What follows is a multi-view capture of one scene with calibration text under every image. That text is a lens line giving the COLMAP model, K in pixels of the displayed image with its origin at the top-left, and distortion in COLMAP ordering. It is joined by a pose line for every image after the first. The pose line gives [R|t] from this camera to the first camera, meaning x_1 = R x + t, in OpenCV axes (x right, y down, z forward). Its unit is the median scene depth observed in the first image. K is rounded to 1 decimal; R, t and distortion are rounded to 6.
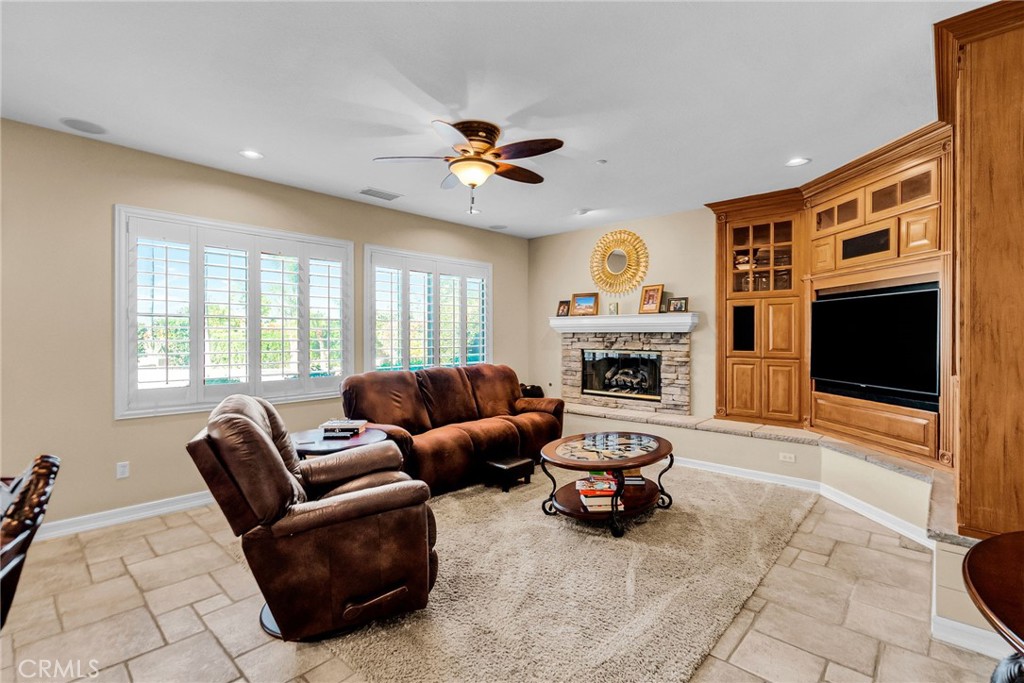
lens RADIAL K [[467.2, 0, 509.1], [0, 467.2, 339.0], [0, 0, 1]] dist [-0.000633, -0.000527]
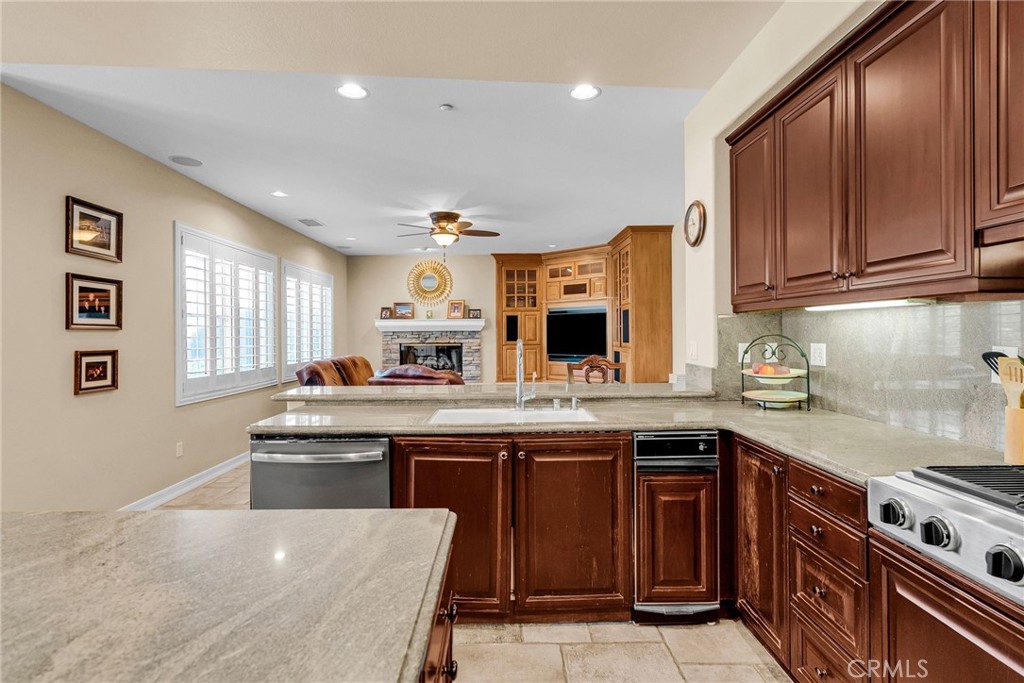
lens RADIAL K [[467.2, 0, 516.5], [0, 467.2, 335.7], [0, 0, 1]] dist [-0.000633, -0.000527]
pose [[0.731444, -0.008320, 0.681851, -0.670378], [0.012880, 0.999916, -0.001617, 0.007389], [-0.681780, 0.009965, 0.731489, -0.282195]]
